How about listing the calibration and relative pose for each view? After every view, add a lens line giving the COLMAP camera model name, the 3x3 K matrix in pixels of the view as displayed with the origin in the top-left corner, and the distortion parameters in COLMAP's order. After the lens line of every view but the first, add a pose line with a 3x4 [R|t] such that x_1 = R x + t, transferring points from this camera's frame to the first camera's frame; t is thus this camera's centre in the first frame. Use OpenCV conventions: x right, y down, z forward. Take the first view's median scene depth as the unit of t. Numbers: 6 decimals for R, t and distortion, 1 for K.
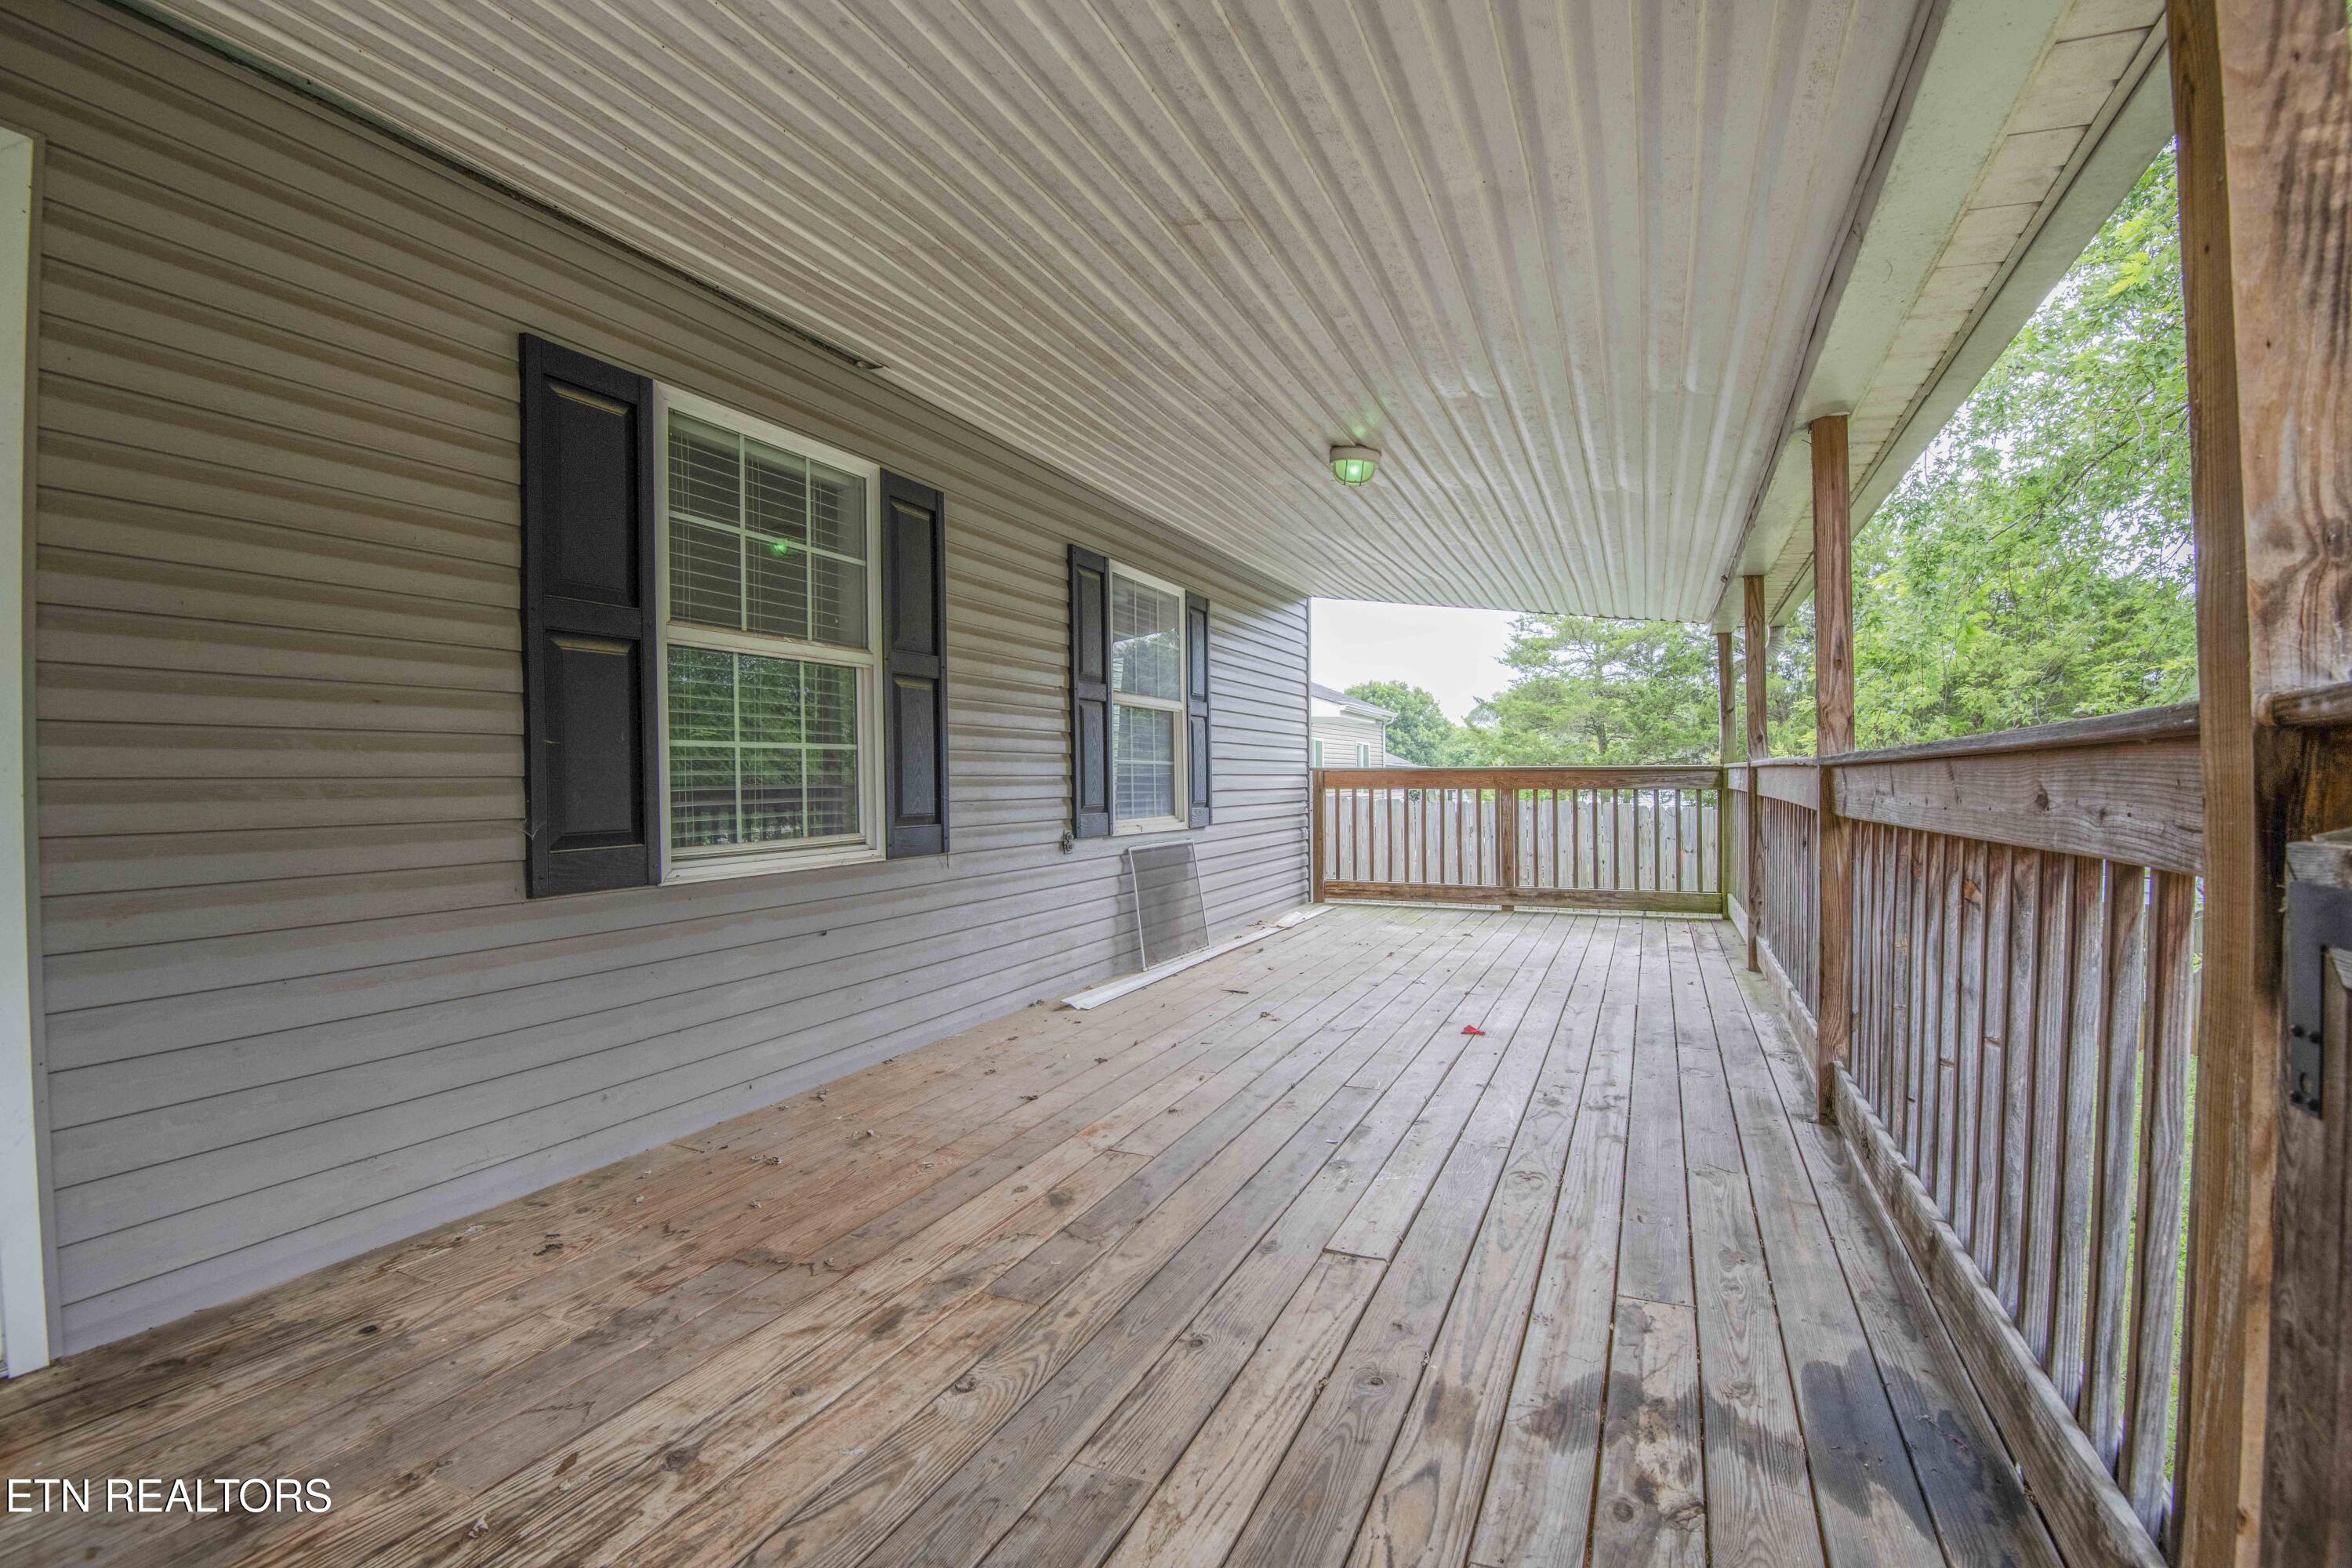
lens RADIAL K [[1084.4, 0, 1186.9], [0, 1084.4, 780.9], [0, 0, 1]] dist [-0.004836, -0.025186]
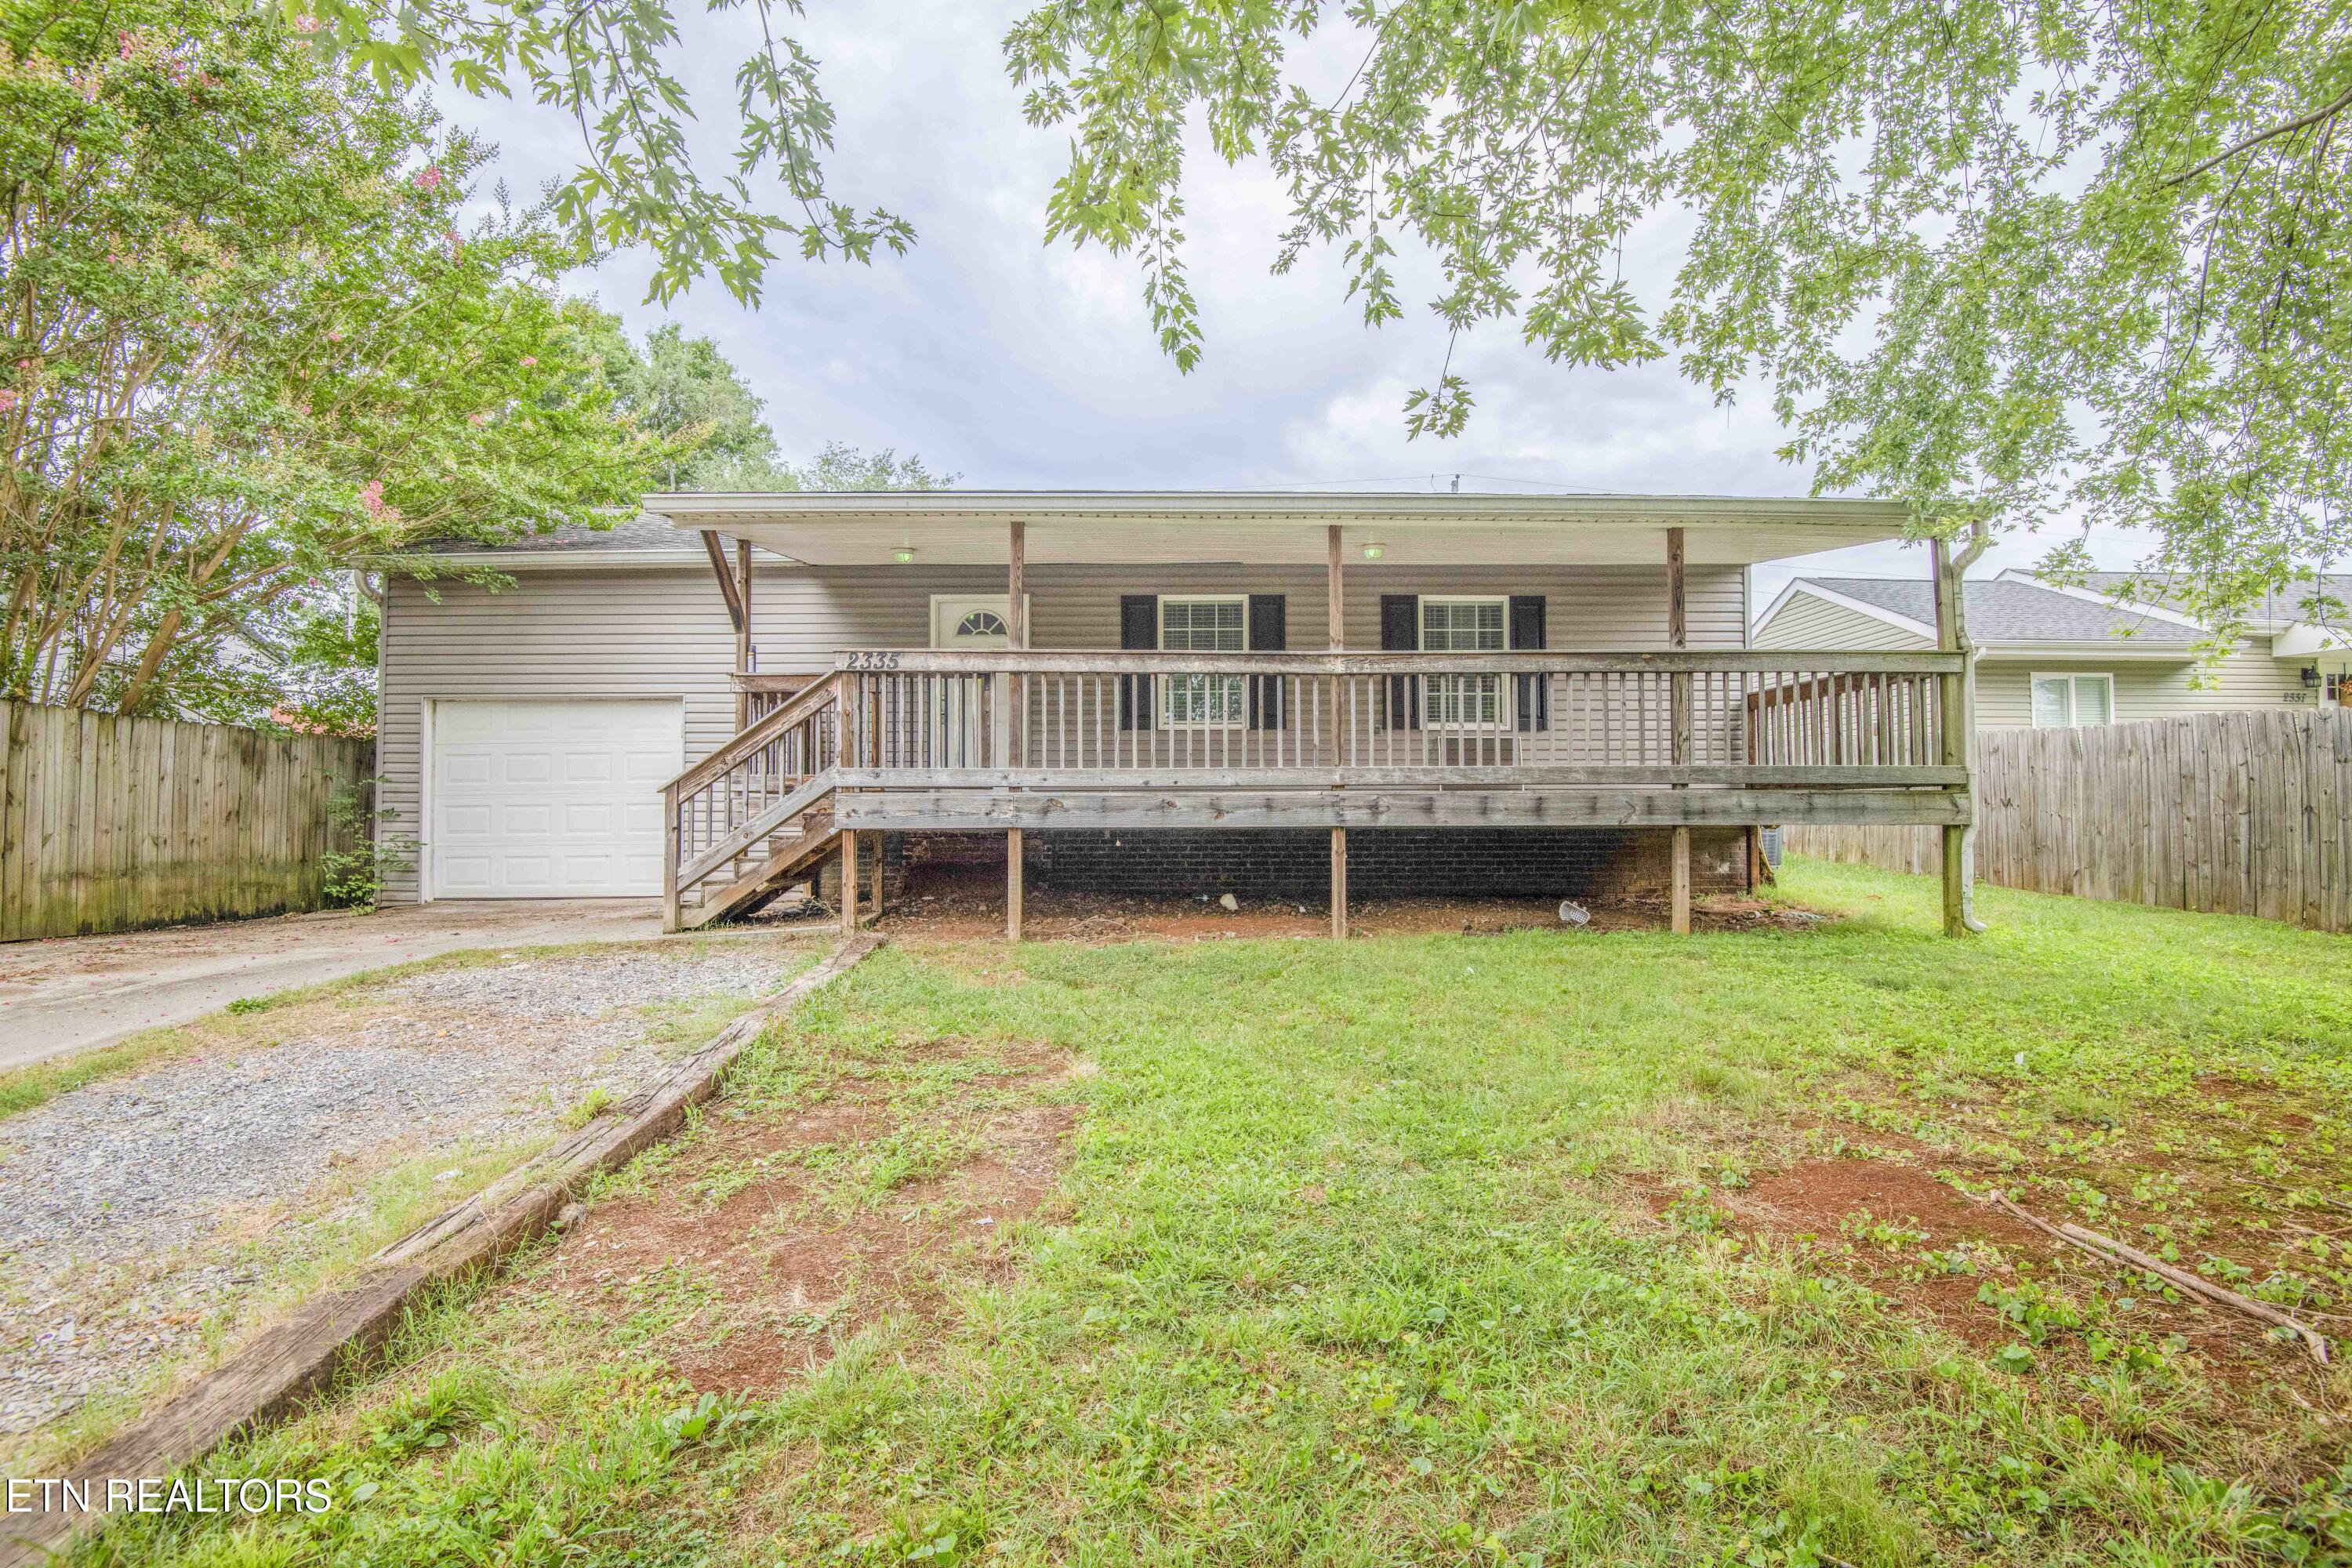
lens RADIAL K [[1084.4, 0, 1186.9], [0, 1084.4, 780.9], [0, 0, 1]] dist [-0.004836, -0.025186]
pose [[0.411231, -0.021415, -0.911280, 2.857457], [-0.003837, 0.999674, -0.025224, 0.359356], [0.911523, 0.013869, 0.411015, -0.449105]]
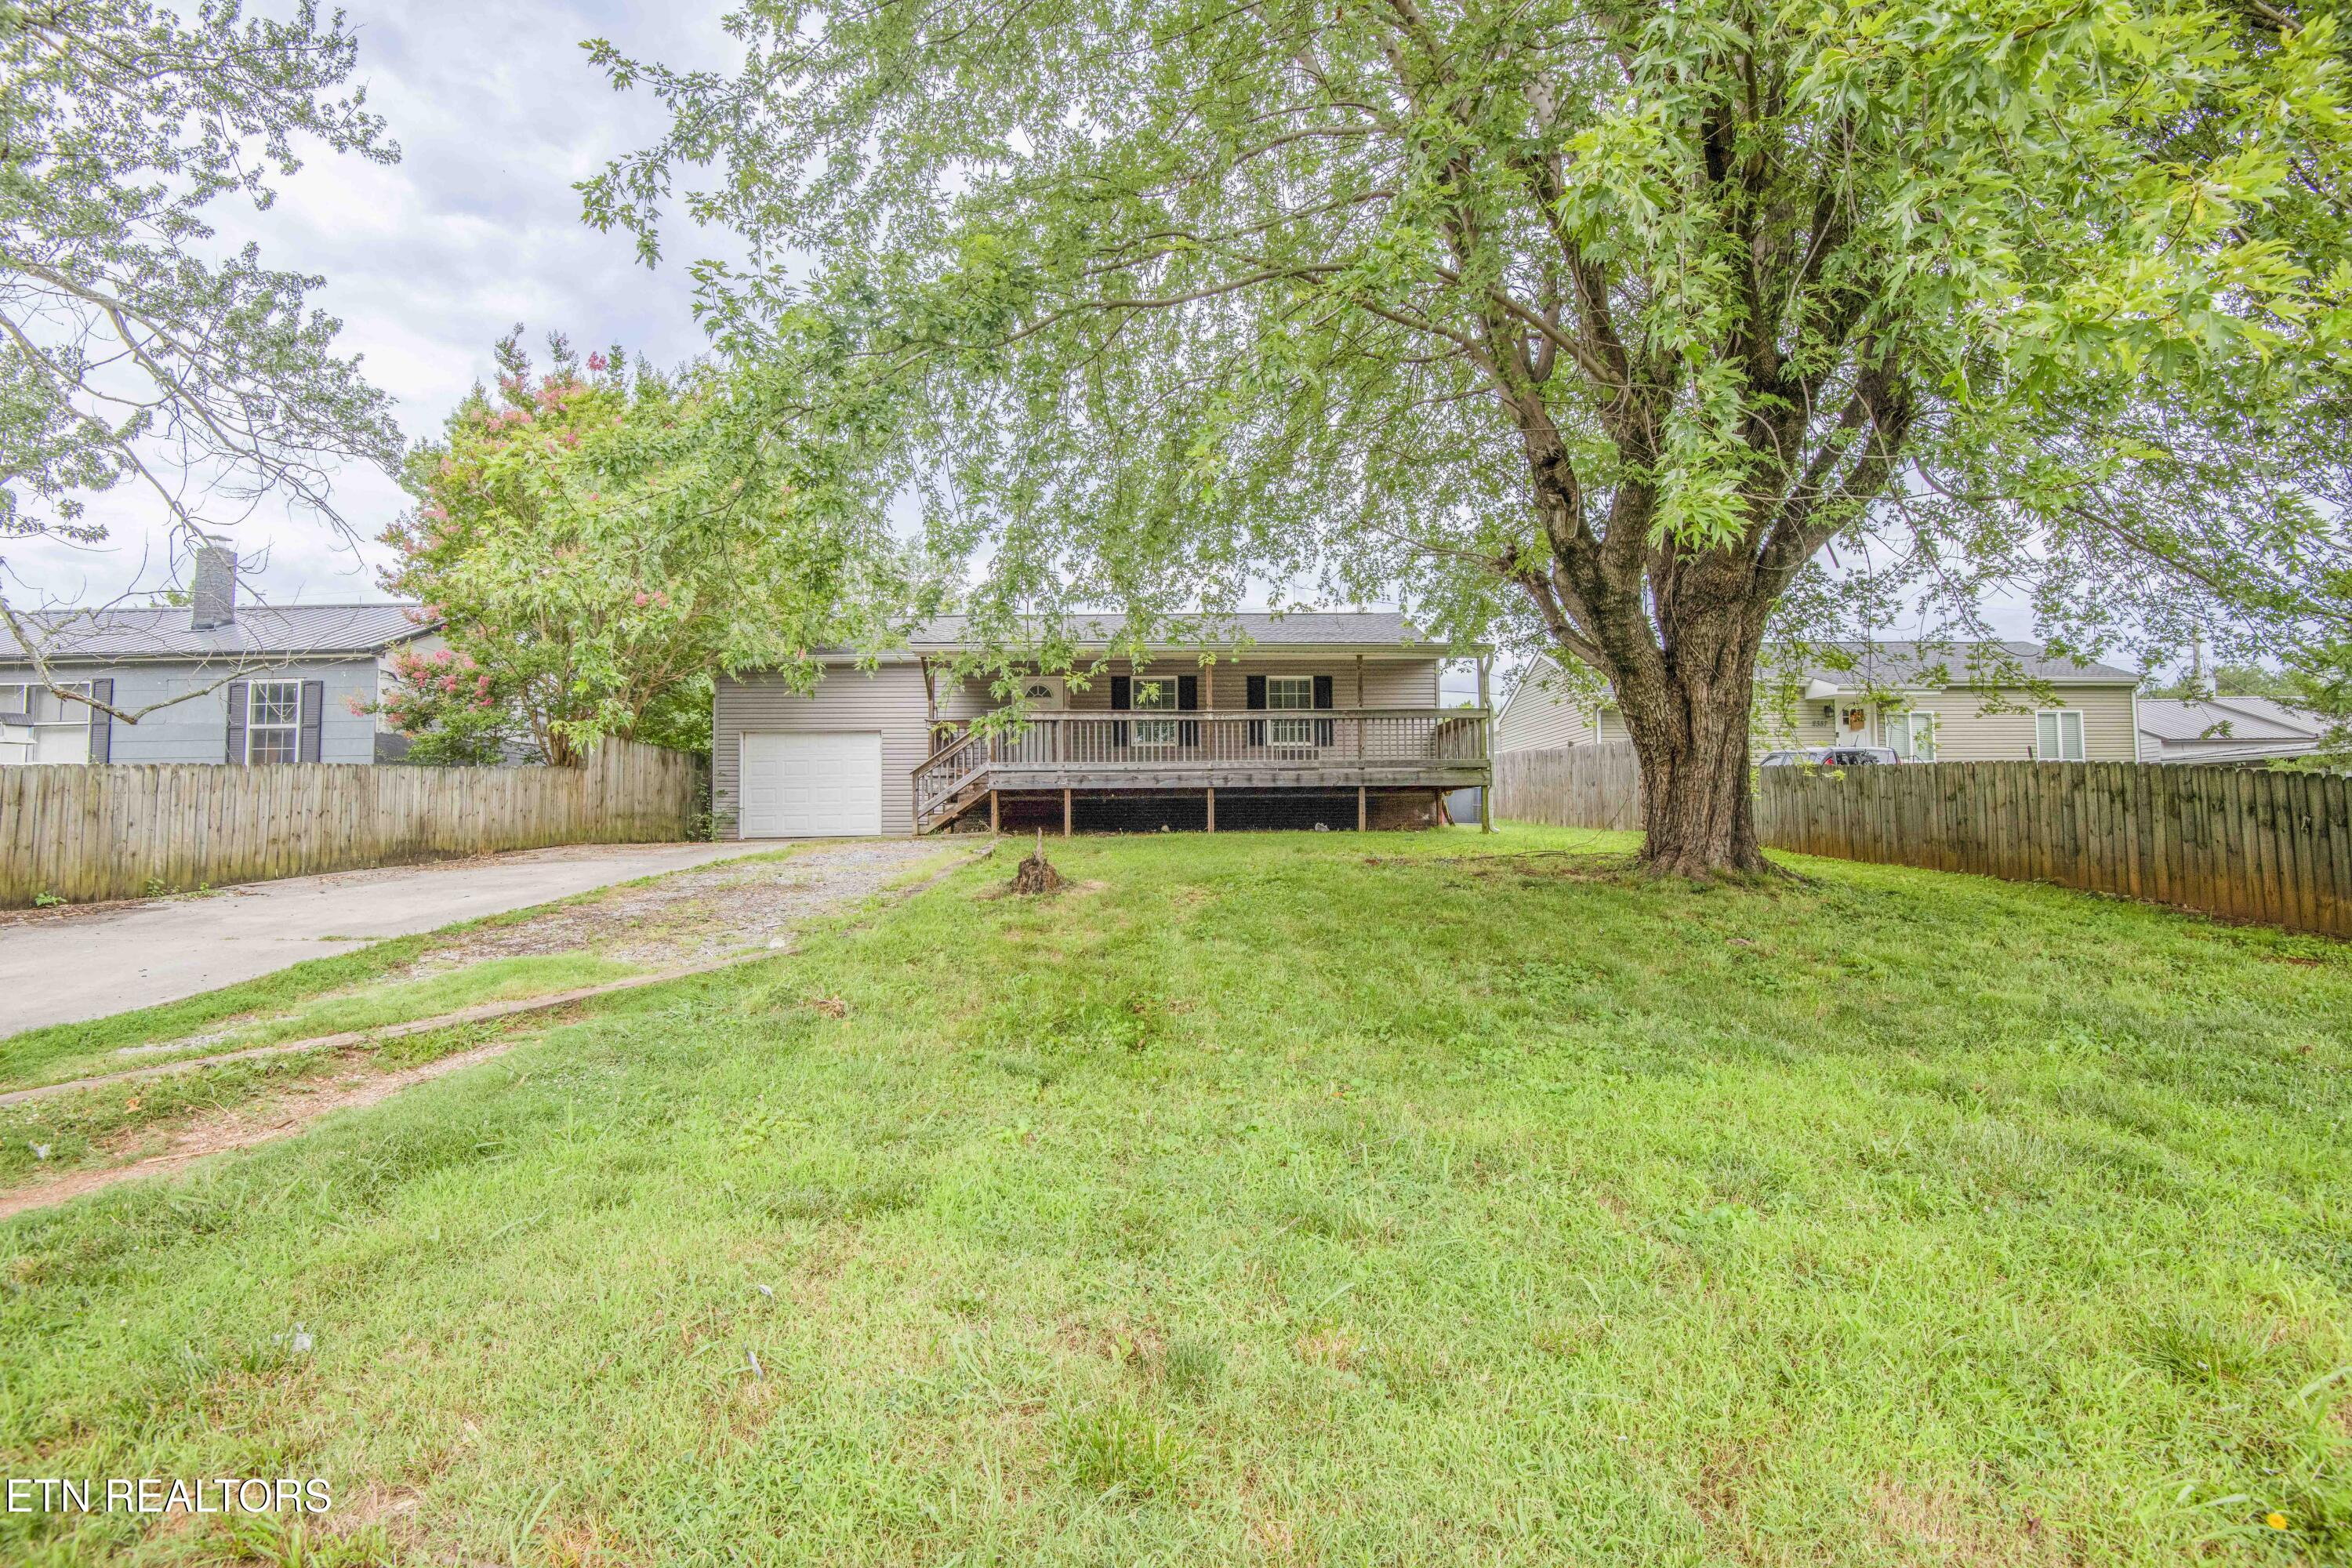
lens RADIAL K [[1084.4, 0, 1186.9], [0, 1084.4, 780.9], [0, 0, 1]] dist [-0.004836, -0.025186]
pose [[0.431730, -0.043243, -0.900966, 5.916628], [0.002470, 0.998903, -0.046760, 0.643838], [0.902000, 0.017962, 0.431363, -1.716523]]
